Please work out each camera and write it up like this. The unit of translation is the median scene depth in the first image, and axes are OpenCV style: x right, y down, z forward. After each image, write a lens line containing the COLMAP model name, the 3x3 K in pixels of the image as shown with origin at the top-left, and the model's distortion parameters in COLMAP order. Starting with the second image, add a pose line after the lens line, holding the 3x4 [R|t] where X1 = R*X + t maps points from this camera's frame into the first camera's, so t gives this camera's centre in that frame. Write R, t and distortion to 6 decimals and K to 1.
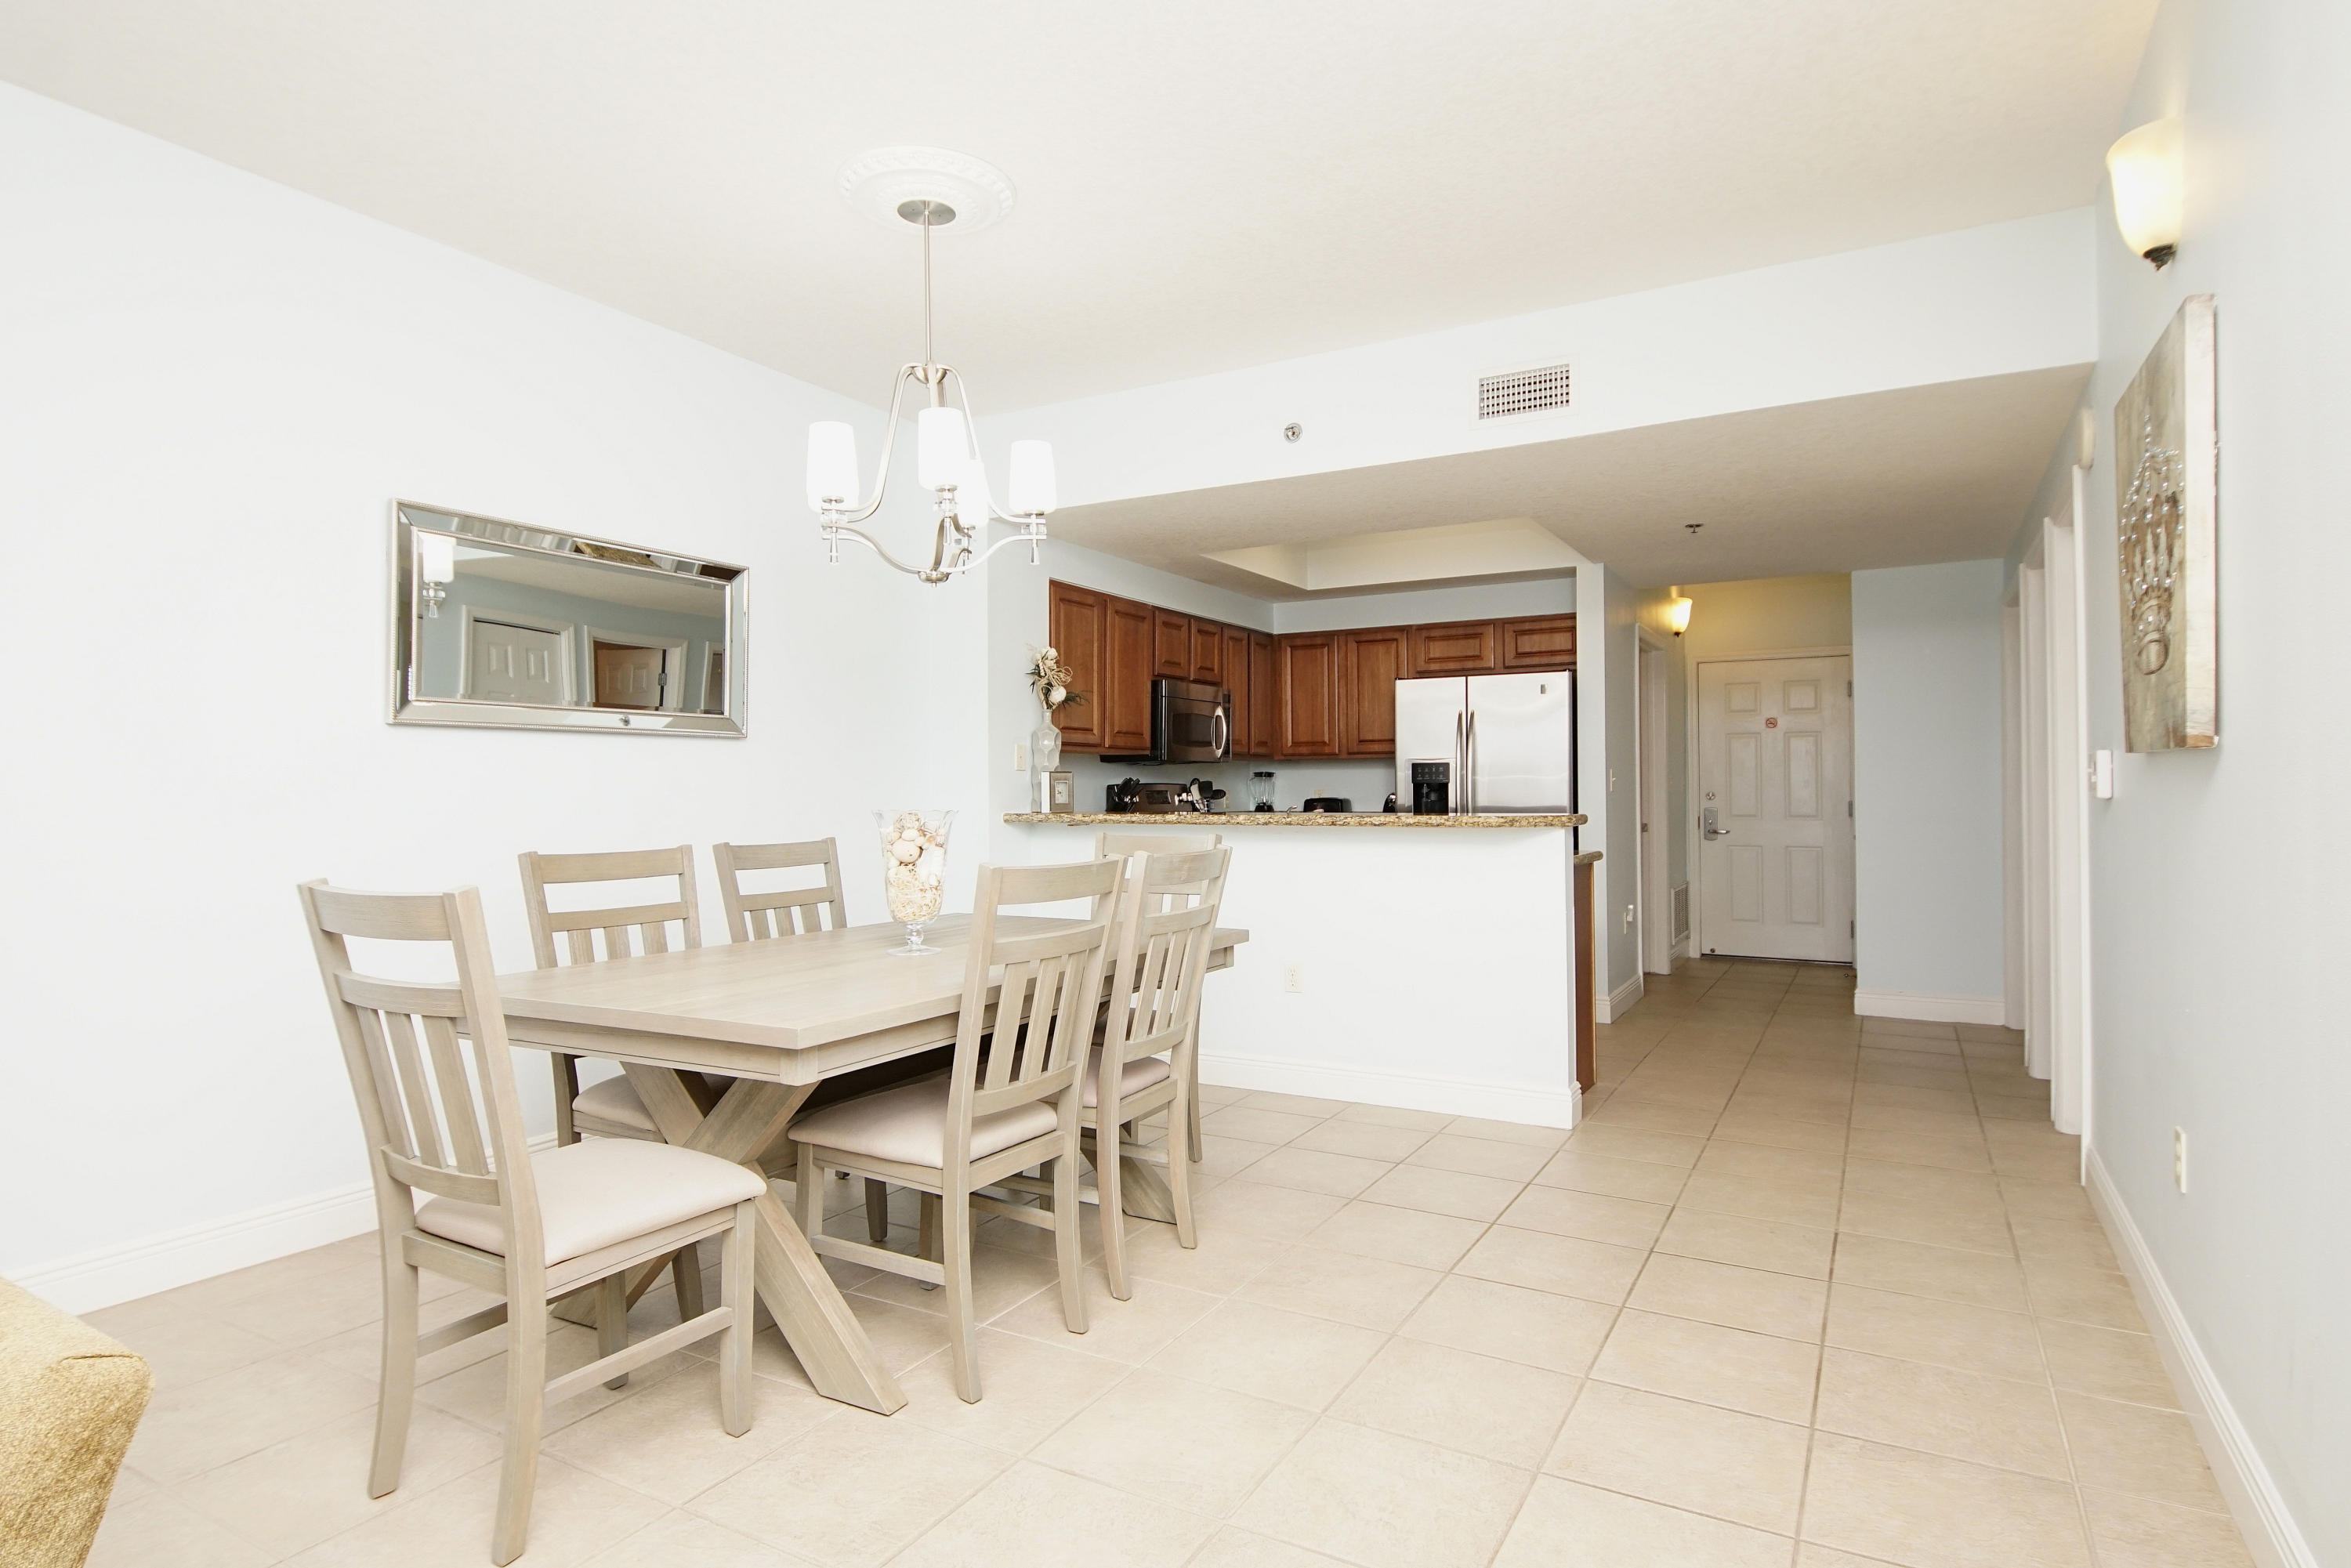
lens RADIAL K [[1257.9, 0, 1161.1], [0, 1257.9, 772.7], [0, 0, 1]] dist [0.035372, -0.034564]
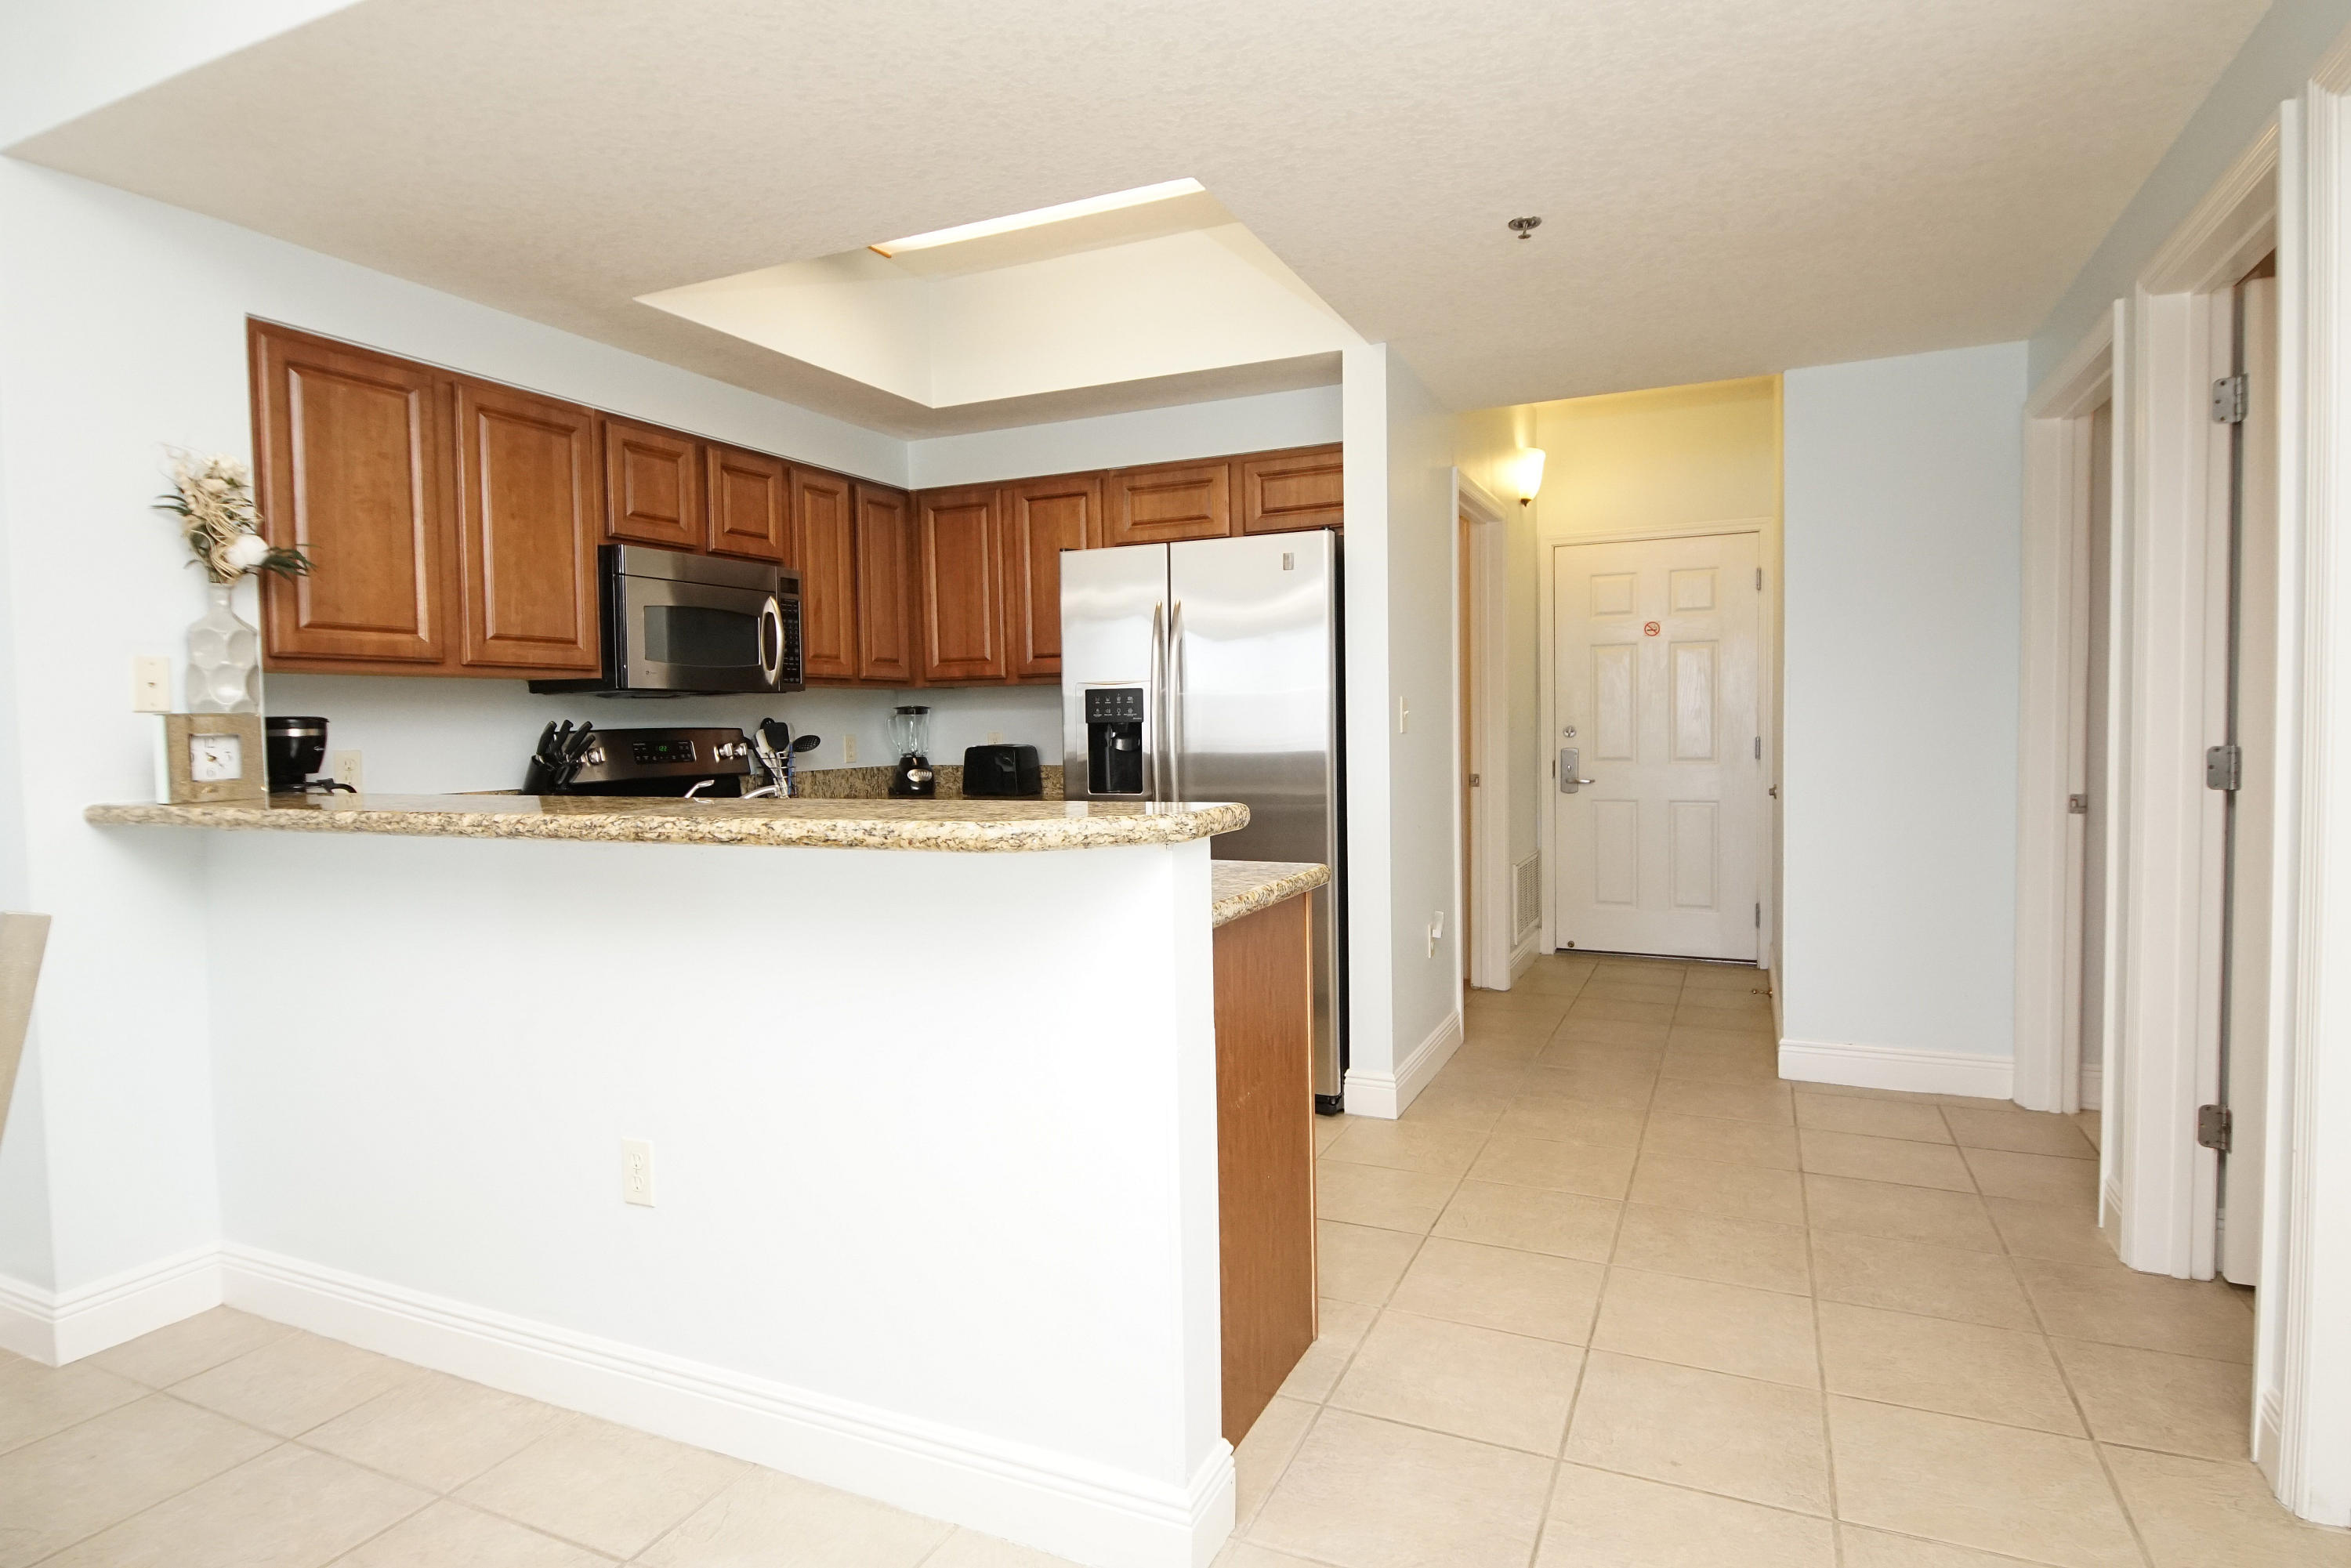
lens RADIAL K [[1257.9, 0, 1161.1], [0, 1257.9, 772.7], [0, 0, 1]] dist [0.035372, -0.034564]
pose [[0.996236, -0.016010, 0.085186, 0.176274], [0.011374, 0.998442, 0.054634, -0.000391], [-0.085928, -0.053459, 0.994866, 0.379551]]
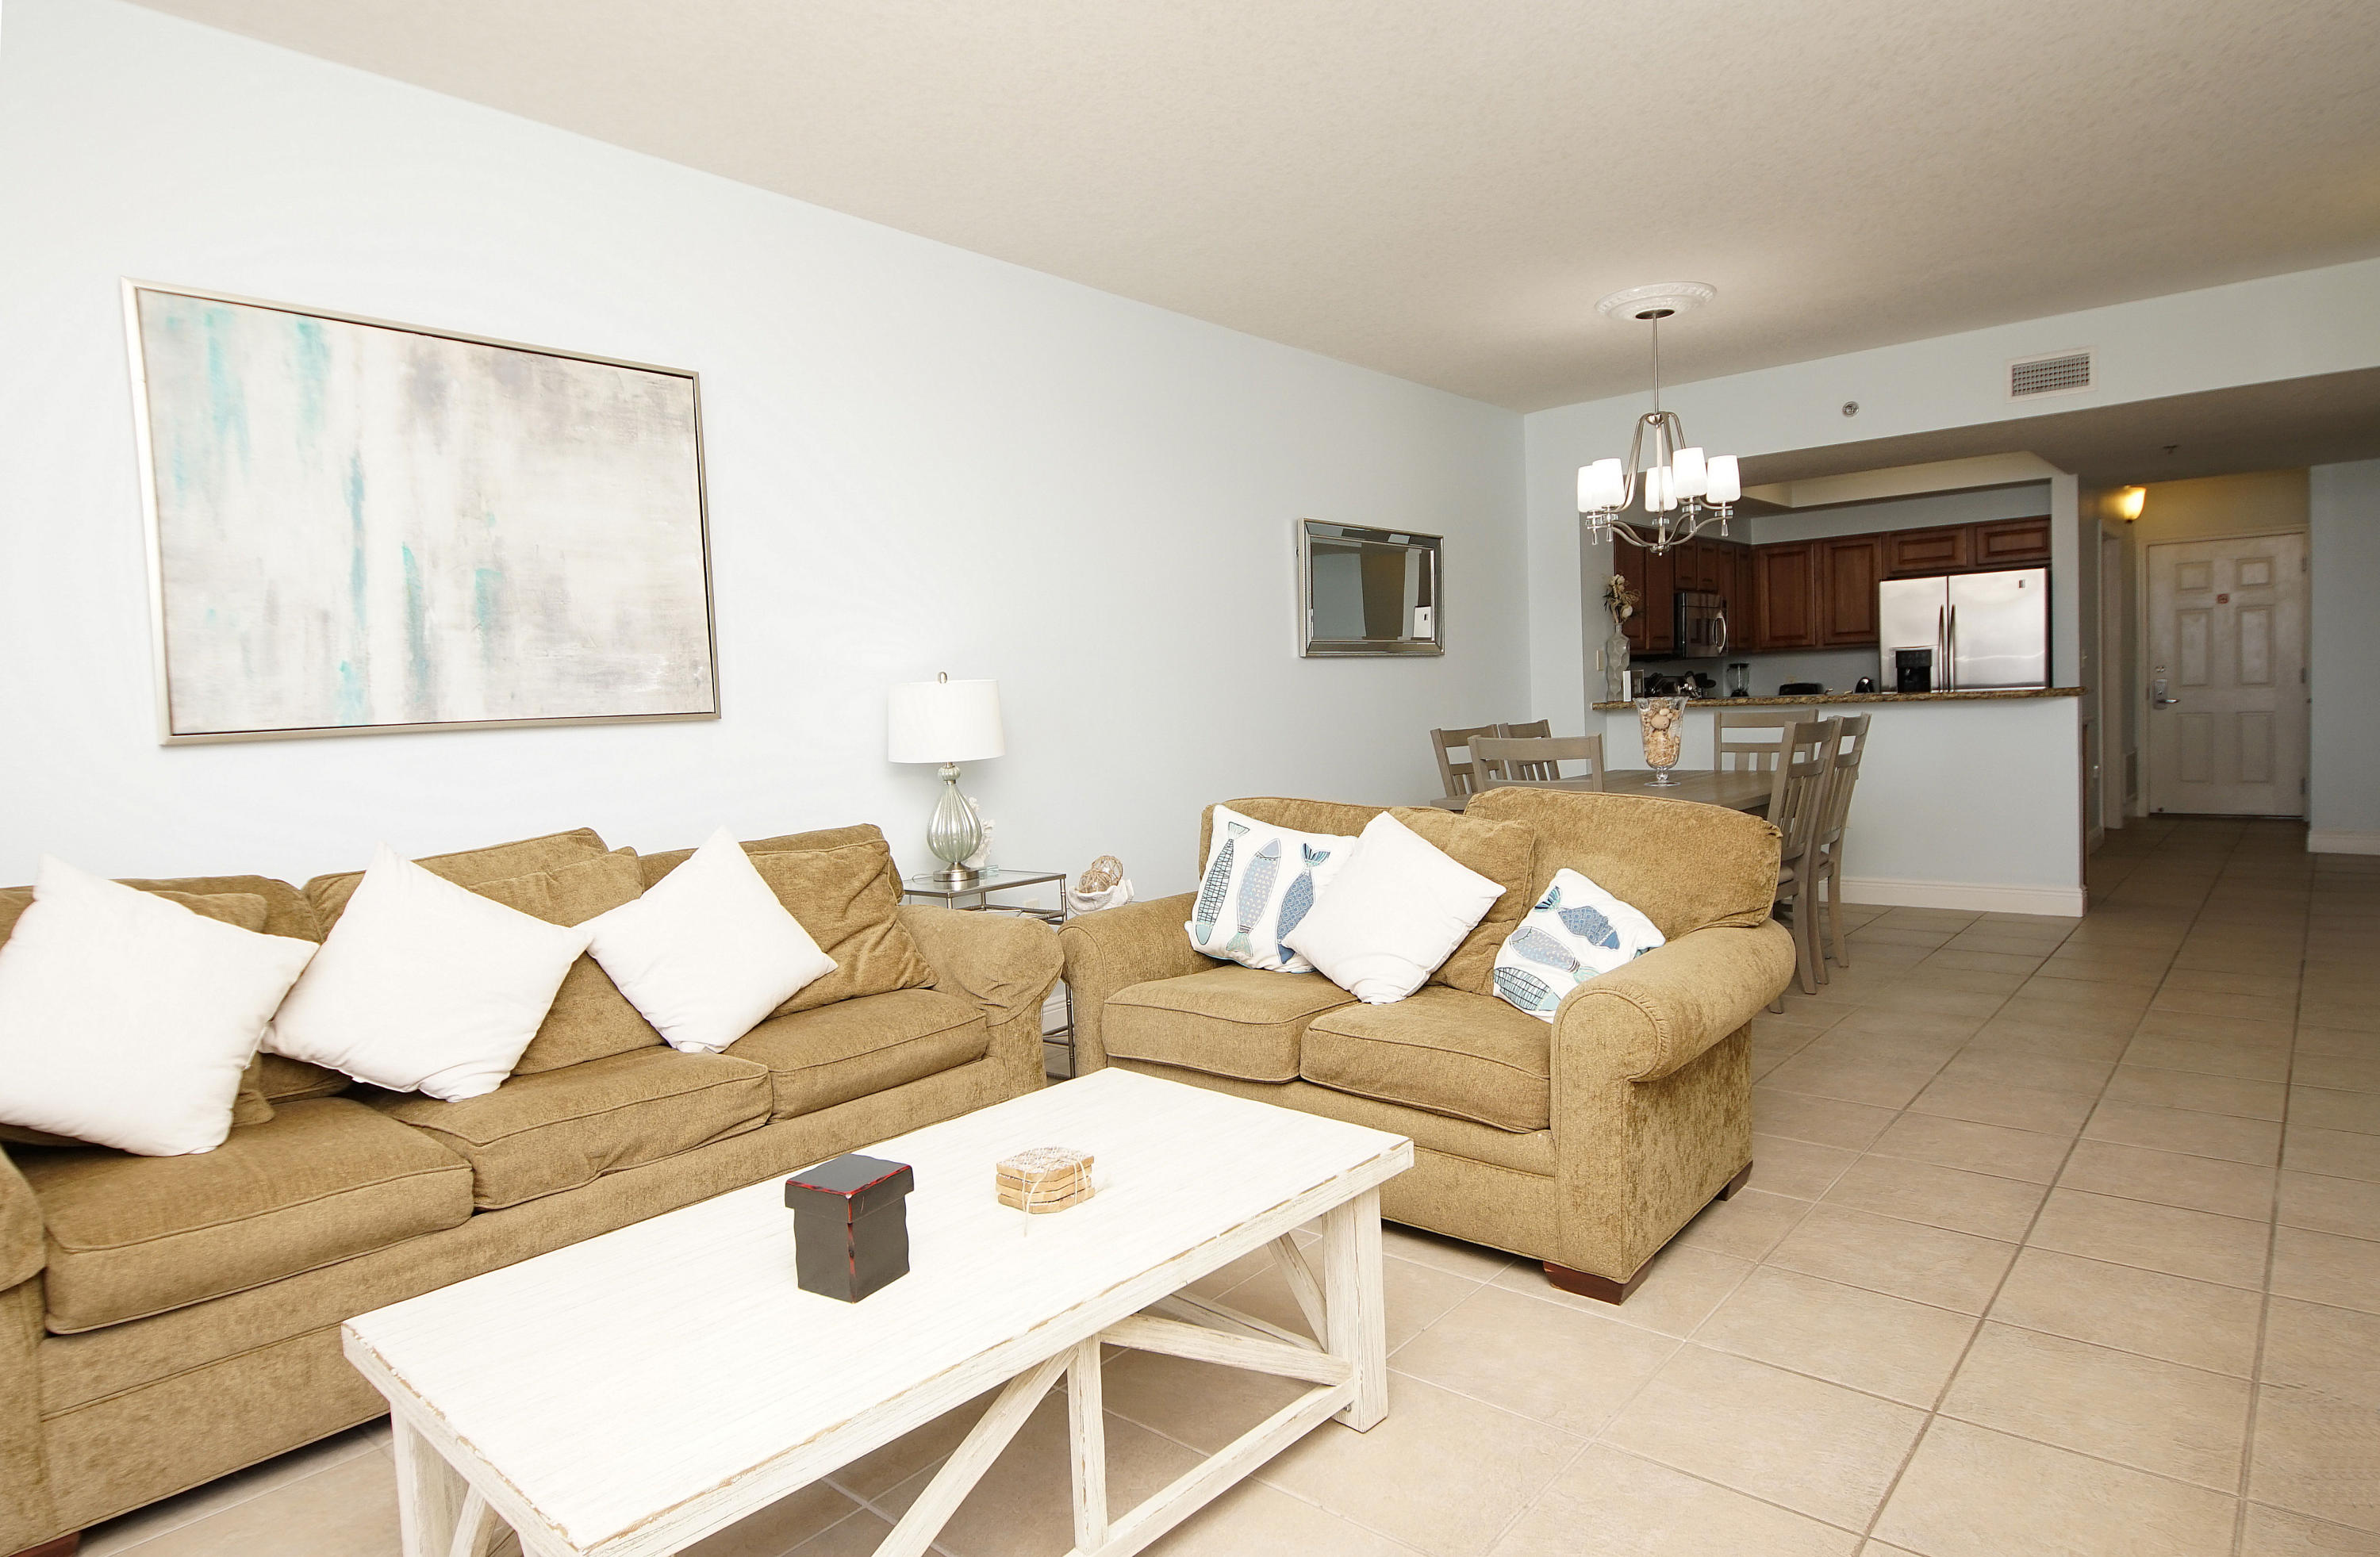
lens RADIAL K [[1307.5, 0, 1183.3], [0, 1307.5, 766.4], [0, 0, 1]] dist [0.026545, -0.038271]
pose [[0.979601, -0.026249, -0.199229, -0.209829], [0.040228, 0.996979, 0.066443, -0.008000], [0.196883, -0.073102, 0.977698, -0.346590]]
